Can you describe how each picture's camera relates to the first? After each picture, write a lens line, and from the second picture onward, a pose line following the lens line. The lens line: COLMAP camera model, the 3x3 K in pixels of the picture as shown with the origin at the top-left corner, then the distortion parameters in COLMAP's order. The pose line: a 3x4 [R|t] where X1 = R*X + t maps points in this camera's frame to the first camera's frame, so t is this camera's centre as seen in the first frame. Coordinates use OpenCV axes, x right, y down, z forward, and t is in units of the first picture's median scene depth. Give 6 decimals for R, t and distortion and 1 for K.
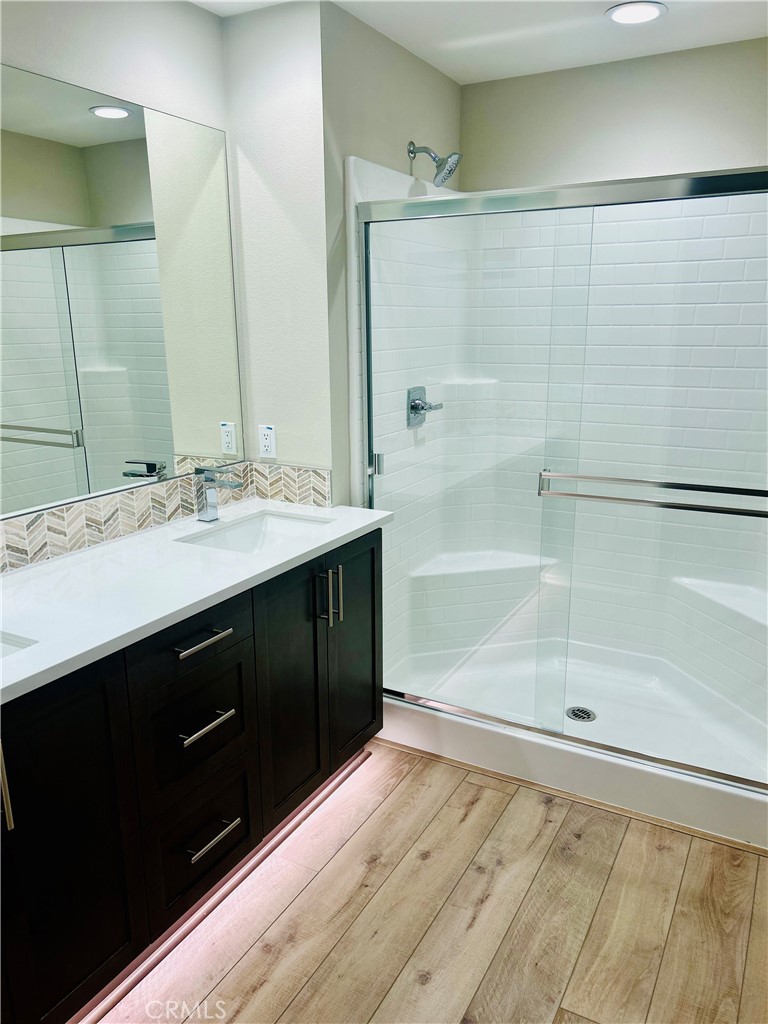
lens RADIAL K [[769.4, 0, 381.0], [0, 769.4, 509.6], [0, 0, 1]] dist [0.049199, -0.055068]
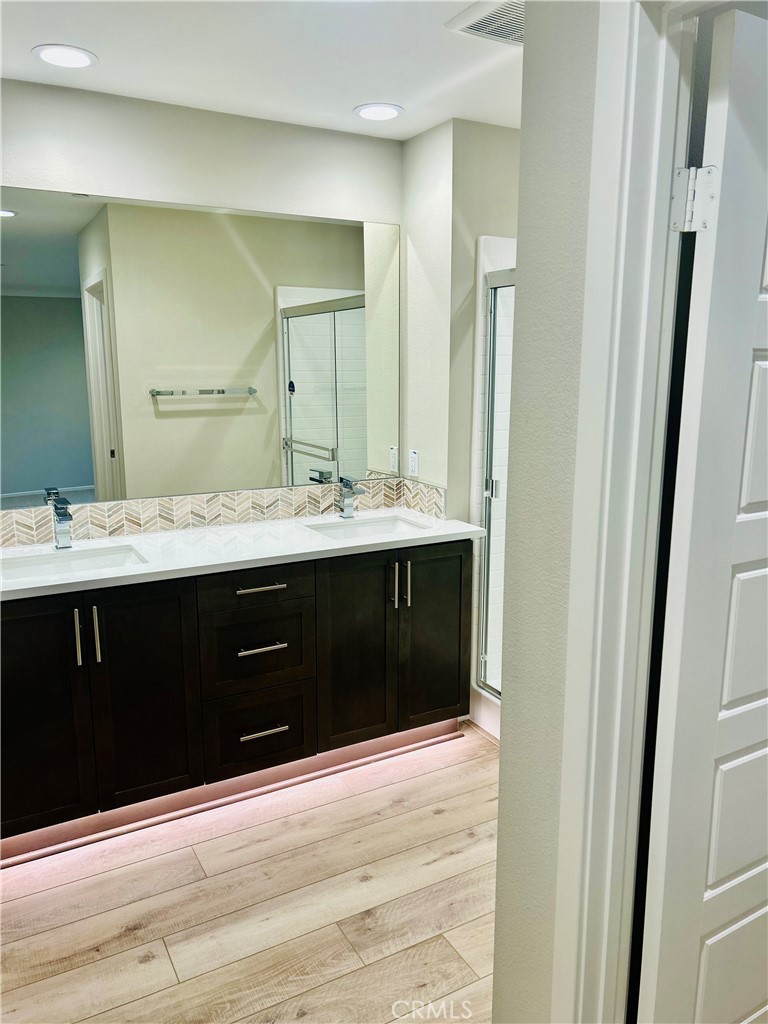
lens RADIAL K [[769.4, 0, 384.6], [0, 769.4, 509.1], [0, 0, 1]] dist [0.049199, -0.055068]
pose [[0.847610, 0.104576, -0.520213, 0.568821], [-0.130909, 0.991295, -0.014020, 0.011665], [0.514219, 0.079984, 0.853921, -0.101750]]
